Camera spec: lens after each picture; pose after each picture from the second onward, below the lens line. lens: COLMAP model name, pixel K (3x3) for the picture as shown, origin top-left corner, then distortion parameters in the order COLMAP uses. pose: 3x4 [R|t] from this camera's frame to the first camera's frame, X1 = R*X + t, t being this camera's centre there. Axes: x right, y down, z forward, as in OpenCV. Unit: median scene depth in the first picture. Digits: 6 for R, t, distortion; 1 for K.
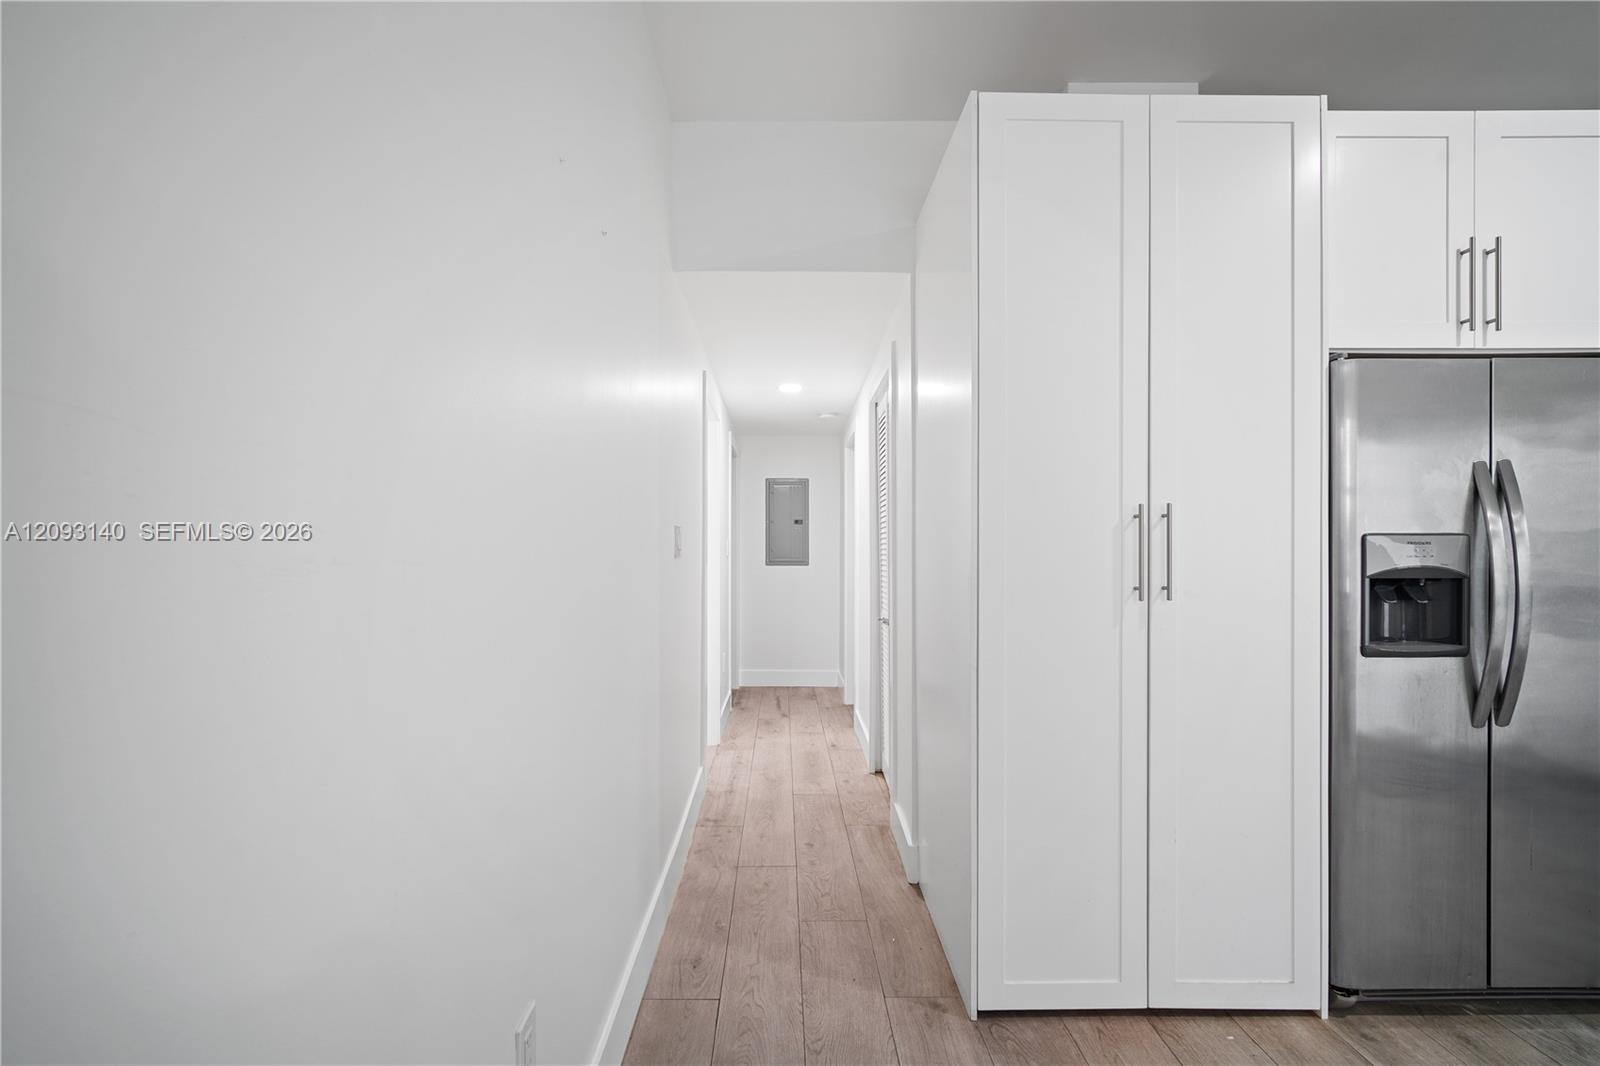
lens RADIAL K [[691.9, 0, 802.1], [0, 691.9, 552.1], [0, 0, 1]] dist [-0.000986, 0.001031]
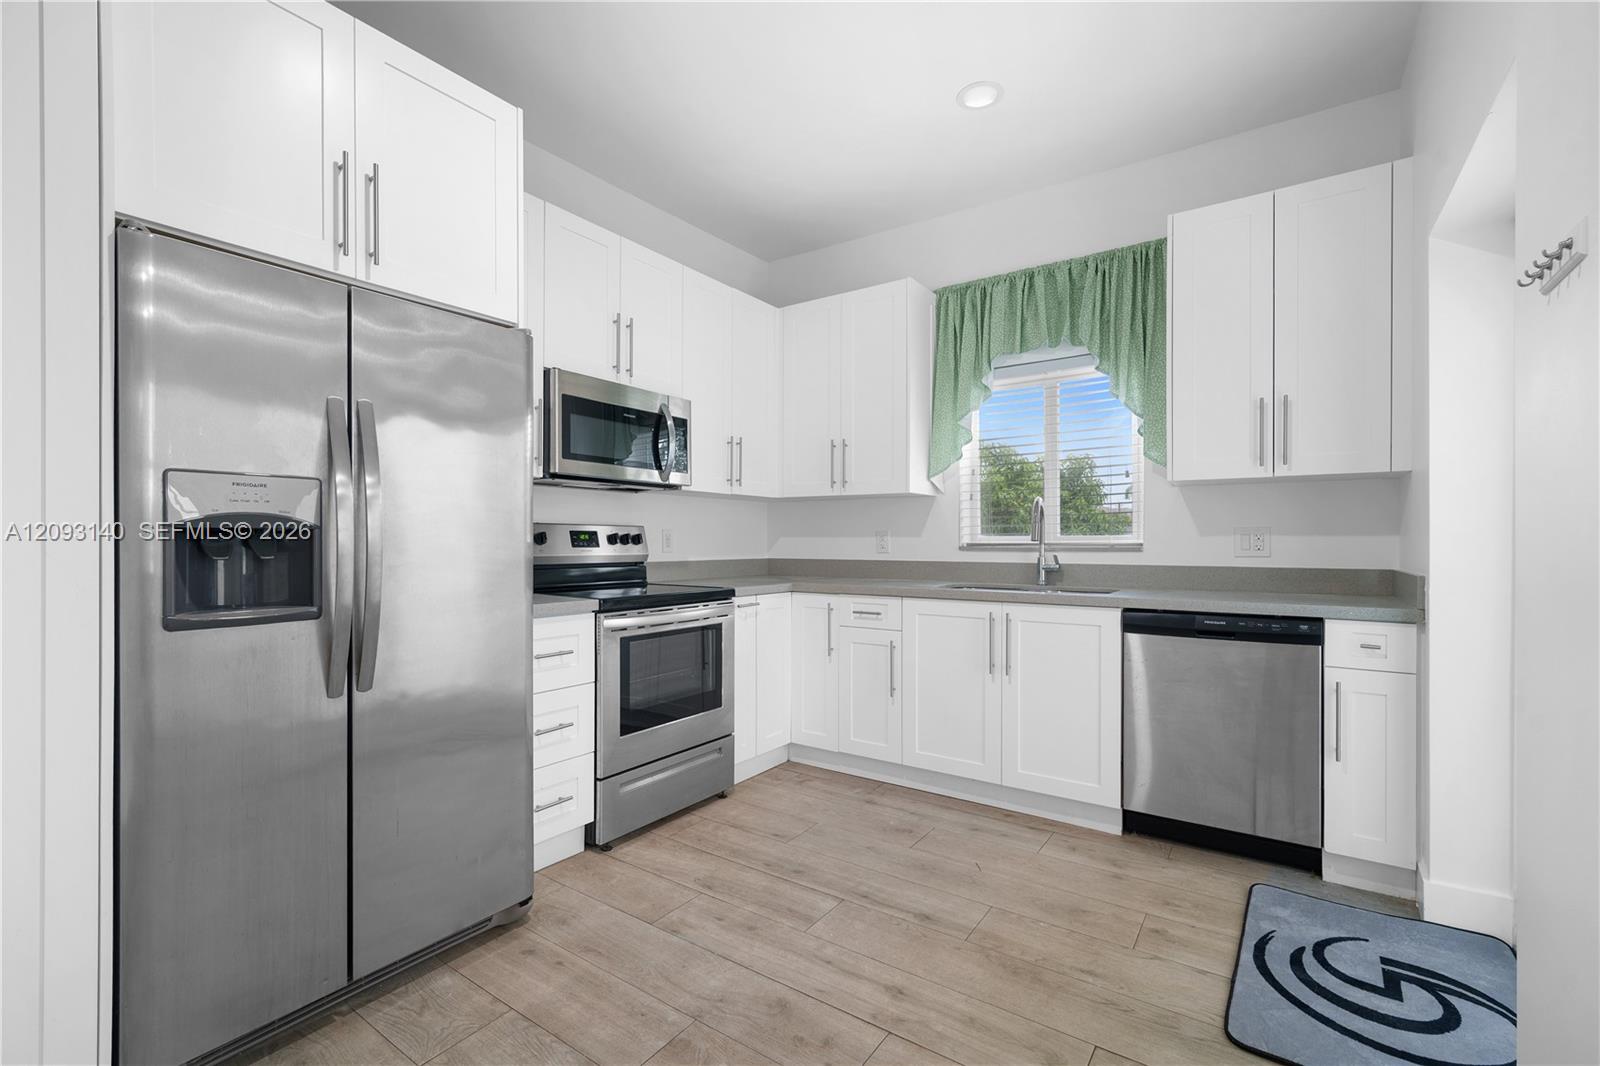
lens RADIAL K [[695.7, 0, 774.1], [0, 695.7, 542.4], [0, 0, 1]] dist [-0.001962, 0.000188]
pose [[0.605804, -0.001498, 0.795612, 0.602405], [0.001077, 0.999999, 0.001063, 0.052970], [-0.795613, 0.000214, 0.605805, 0.010207]]
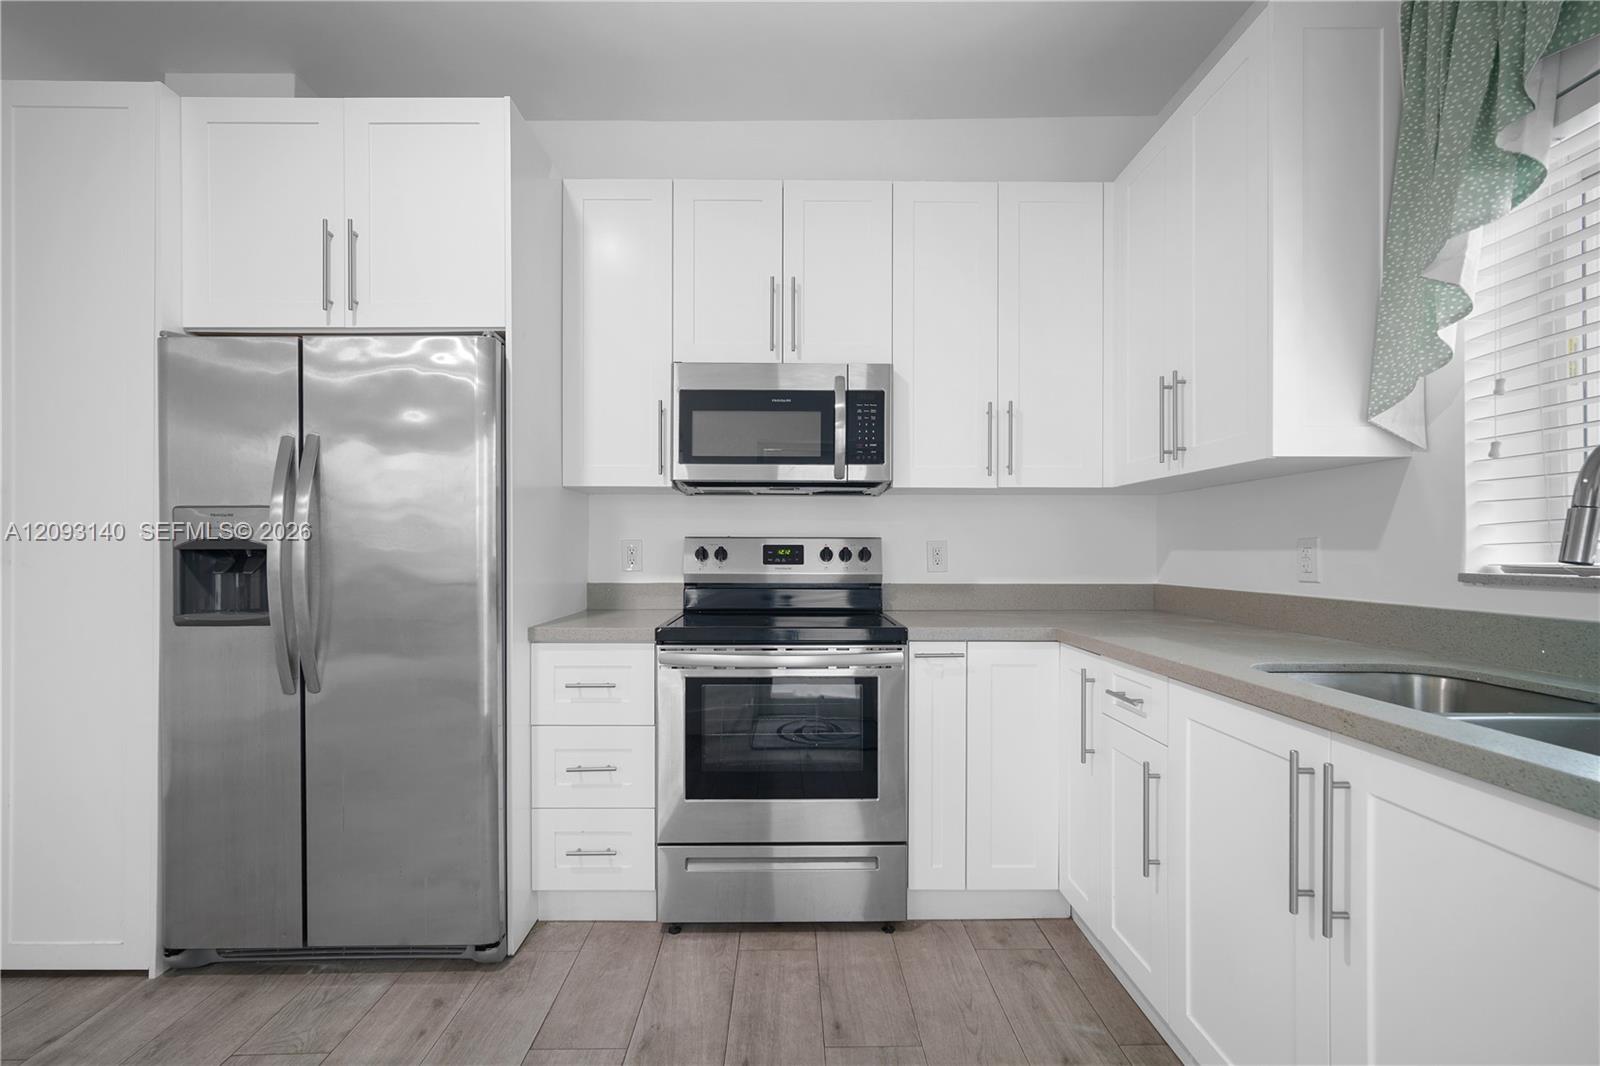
lens RADIAL K [[691.9, 0, 802.1], [0, 691.9, 552.1], [0, 0, 1]] dist [-0.000986, 0.001031]
pose [[0.999982, -0.000815, -0.005975, 1.727692], [0.000807, 0.999999, -0.001297, 0.042770], [0.005976, 0.001292, 0.999981, -0.025200]]
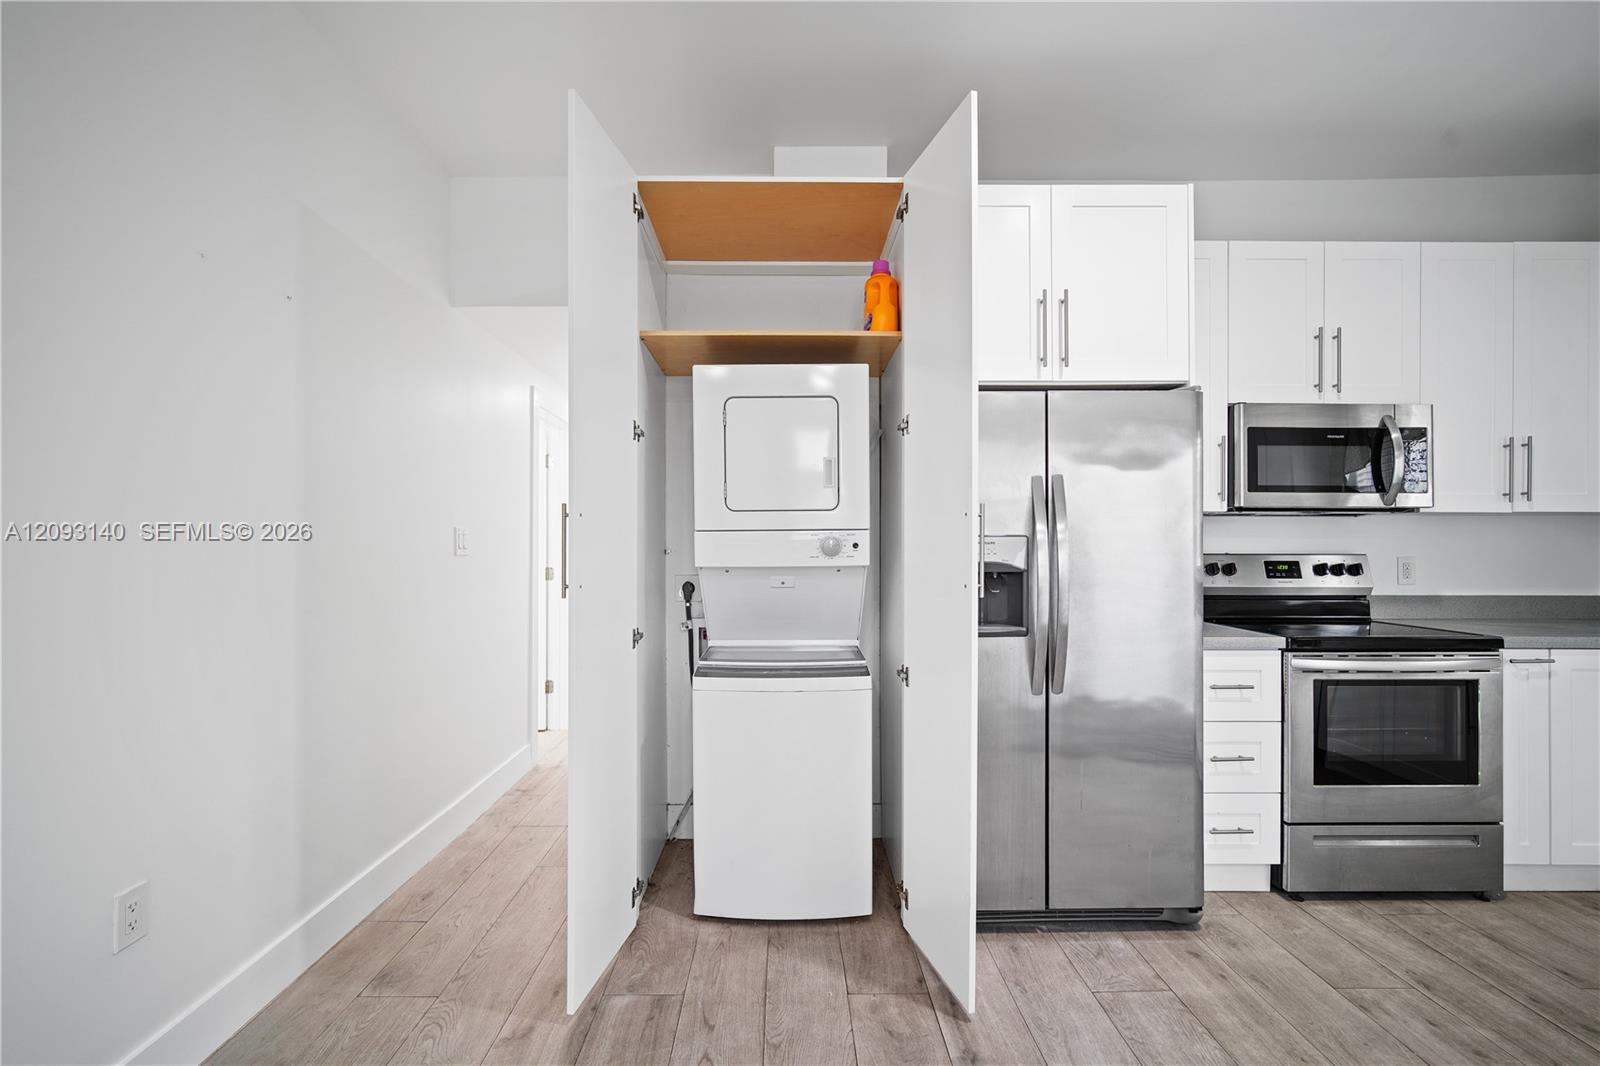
lens RADIAL K [[706.6, 0, 801.8], [0, 706.6, 547.6], [0, 0, 1]] dist [-0.003738, 0.004422]
pose [[0.999987, -0.000811, -0.005008, 0.564907], [0.000801, 0.999998, -0.001987, -0.002852], [0.005009, 0.001983, 0.999985, -0.239298]]
